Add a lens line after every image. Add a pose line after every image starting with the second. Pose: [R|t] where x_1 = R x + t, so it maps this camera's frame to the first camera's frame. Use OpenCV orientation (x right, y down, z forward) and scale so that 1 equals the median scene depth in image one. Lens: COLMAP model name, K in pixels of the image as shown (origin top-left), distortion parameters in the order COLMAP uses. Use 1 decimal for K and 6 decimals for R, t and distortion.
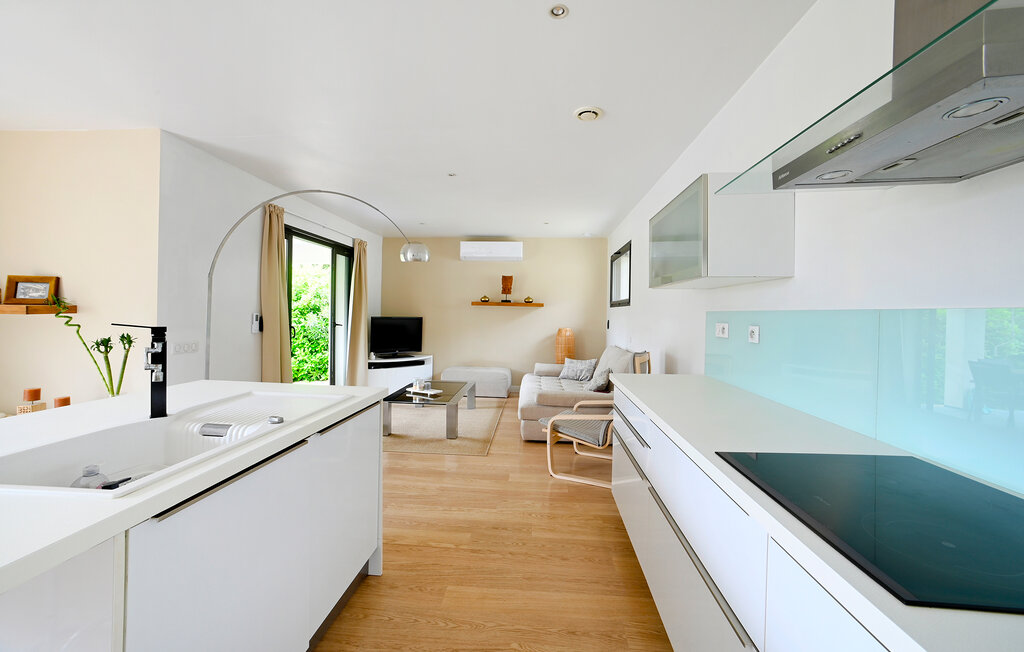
lens RADIAL K [[424.8, 0, 511.8], [0, 424.8, 315.9], [0, 0, 1]] dist [-0.003618, 0.004163]
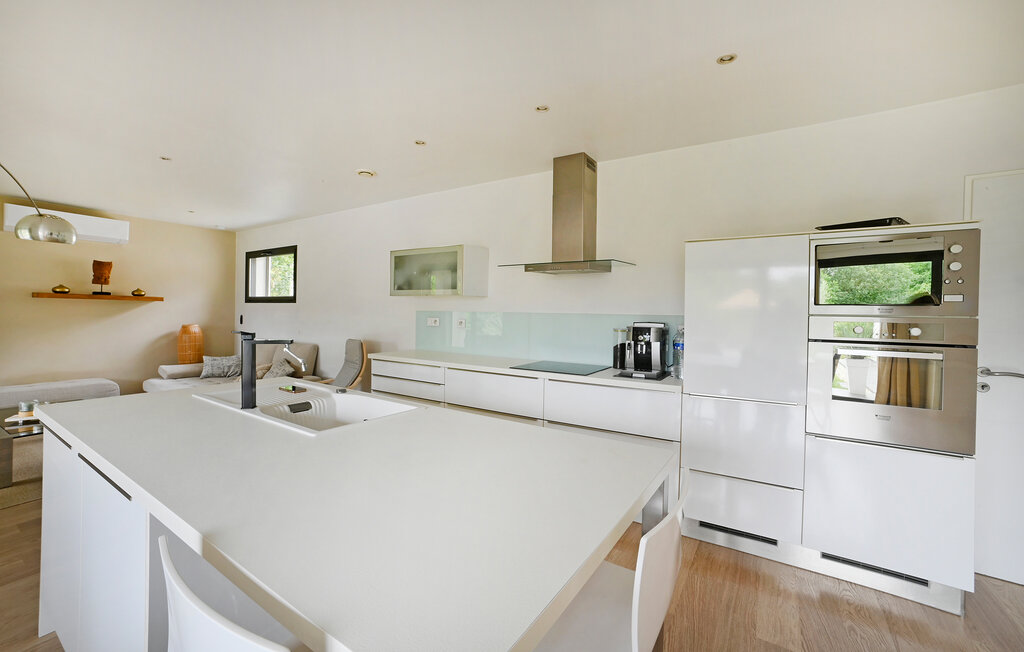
lens RADIAL K [[424.8, 0, 499.7], [0, 424.8, 322.9], [0, 0, 1]] dist [-0.003618, 0.004163]
pose [[0.509166, -0.031046, 0.860108, -0.395098], [-0.001529, 0.999315, 0.036975, -0.012412], [-0.860667, -0.020142, 0.508769, -0.052052]]
